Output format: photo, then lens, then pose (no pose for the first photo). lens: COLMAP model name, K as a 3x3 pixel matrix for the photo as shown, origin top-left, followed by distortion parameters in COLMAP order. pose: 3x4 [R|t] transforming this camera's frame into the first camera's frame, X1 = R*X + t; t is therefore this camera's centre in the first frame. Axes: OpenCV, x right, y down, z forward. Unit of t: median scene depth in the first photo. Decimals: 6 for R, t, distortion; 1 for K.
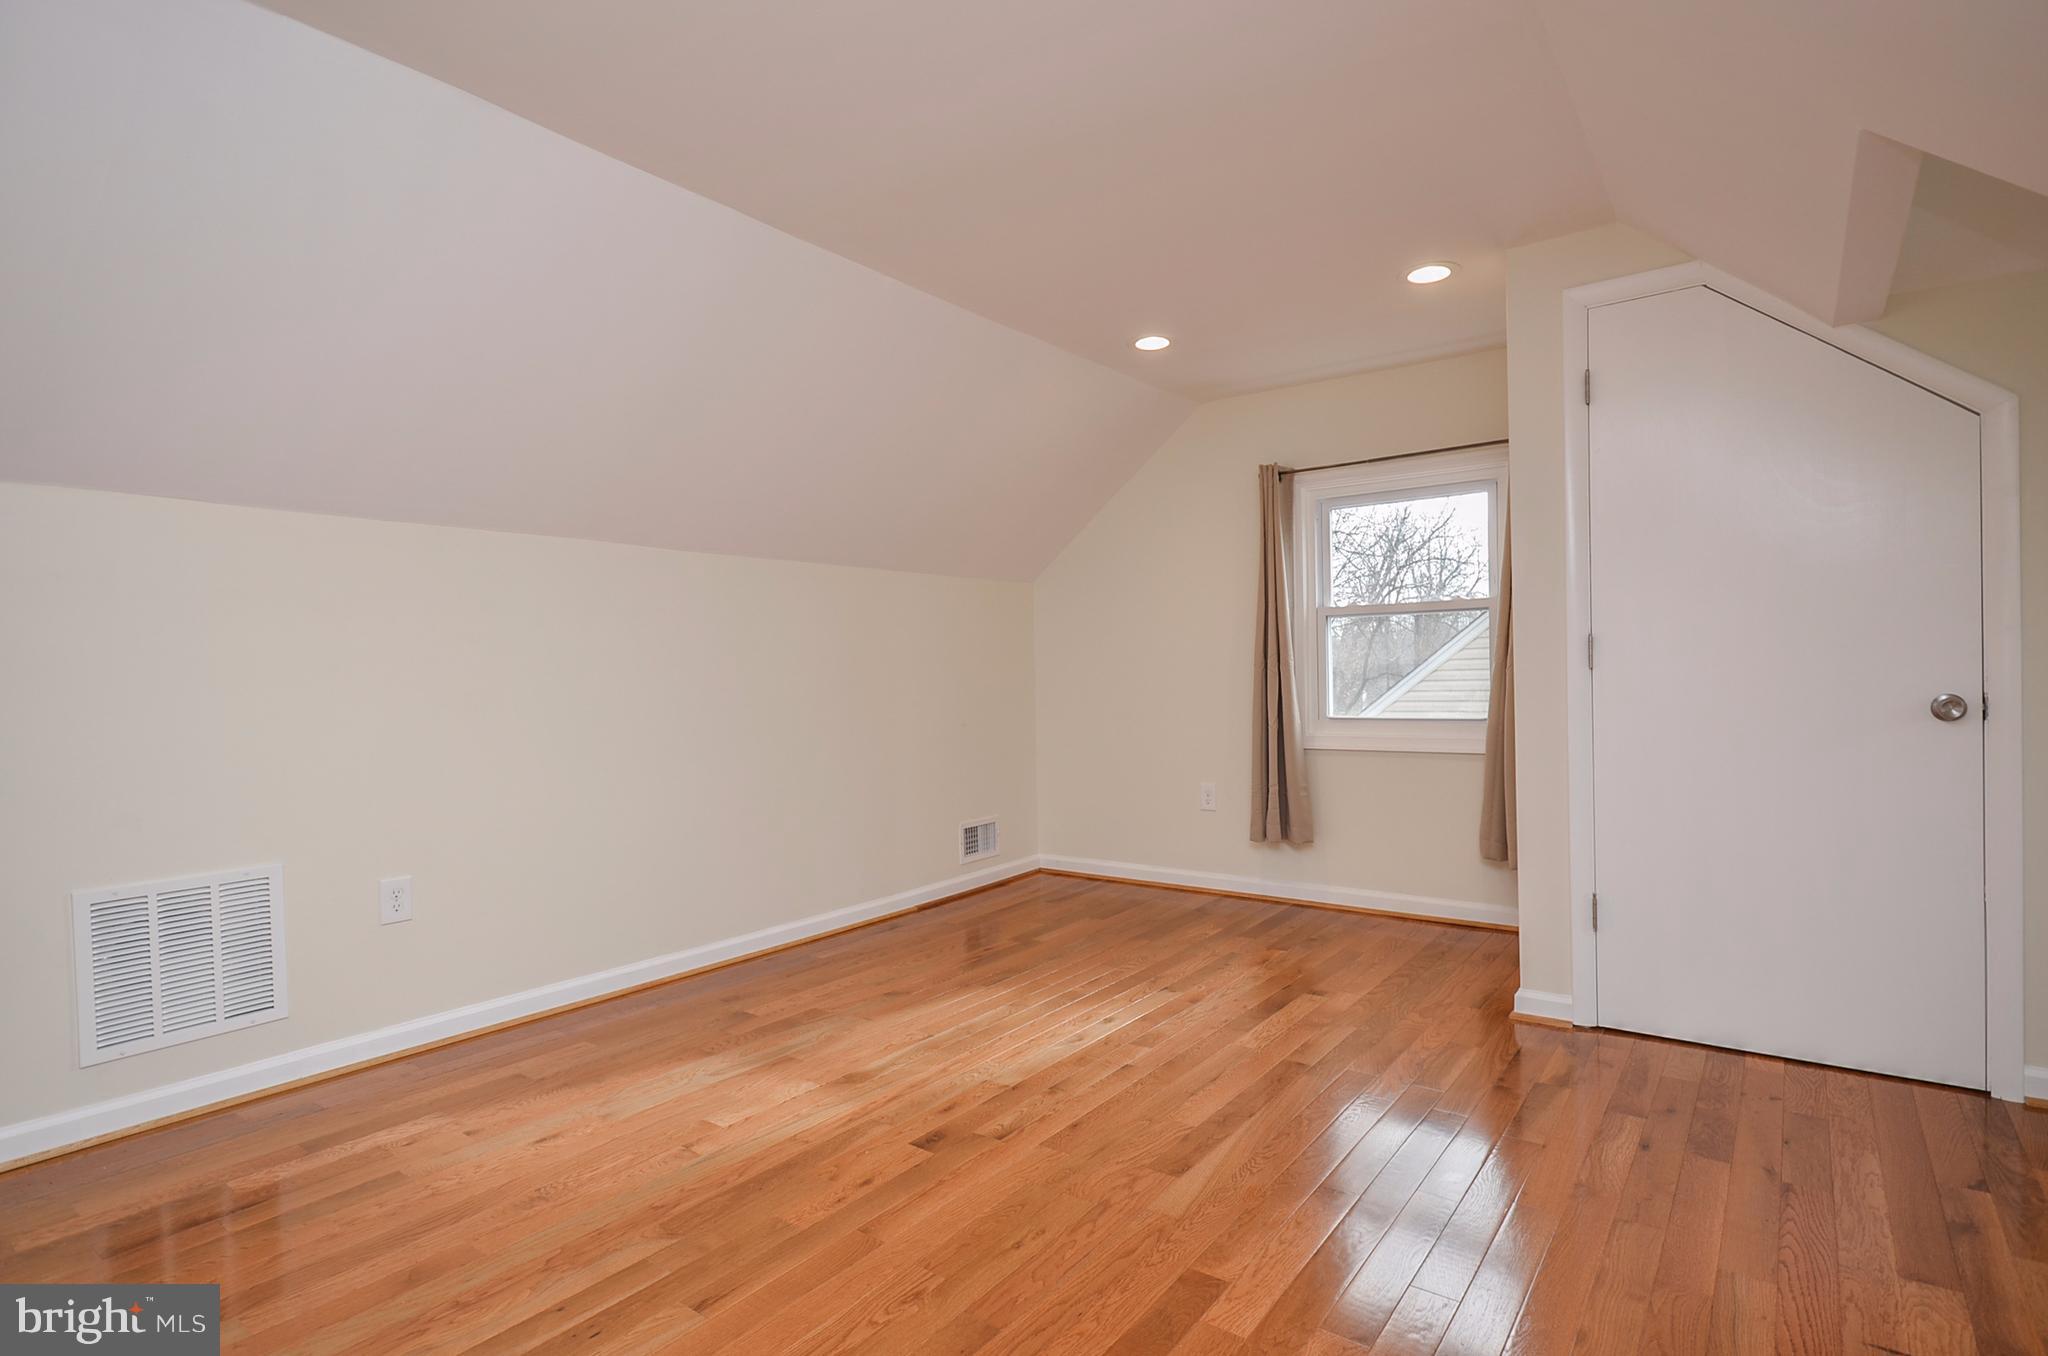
lens RADIAL K [[1026.0, 0, 1057.9], [0, 1026.0, 681.1], [0, 0, 1]] dist [0.002648, -0.001031]
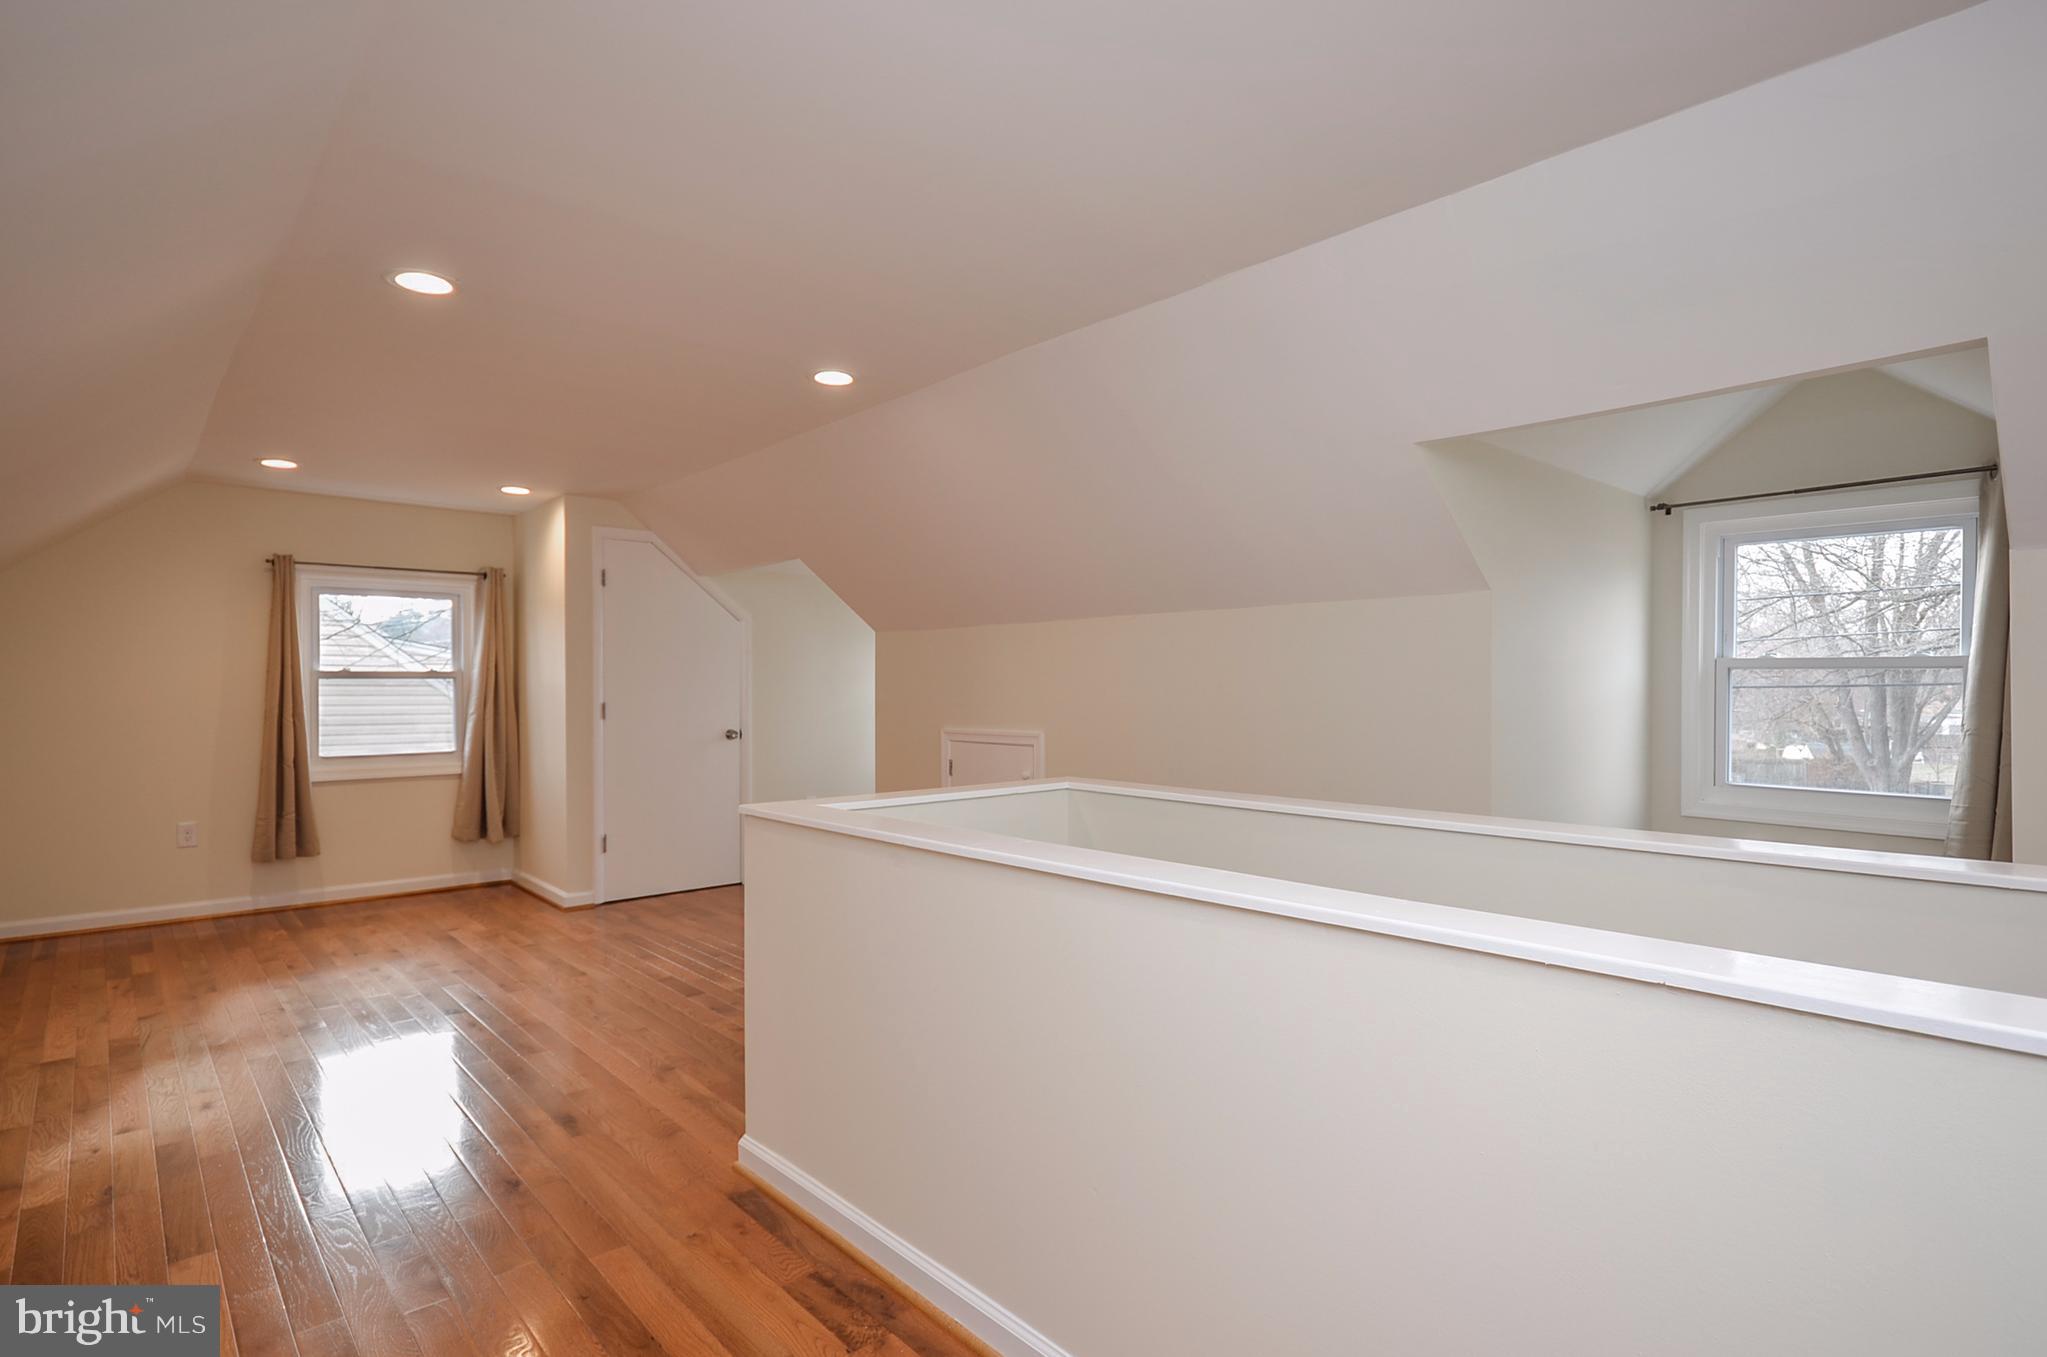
lens RADIAL K [[1025.5, 0, 1057.4], [0, 1025.5, 681.6], [0, 0, 1]] dist [0.002648, -0.001031]
pose [[0.198408, 0.016901, 0.979974, -0.863982], [0.004145, 0.999828, -0.018083, -0.032996], [-0.980111, 0.007650, 0.198304, -0.170352]]
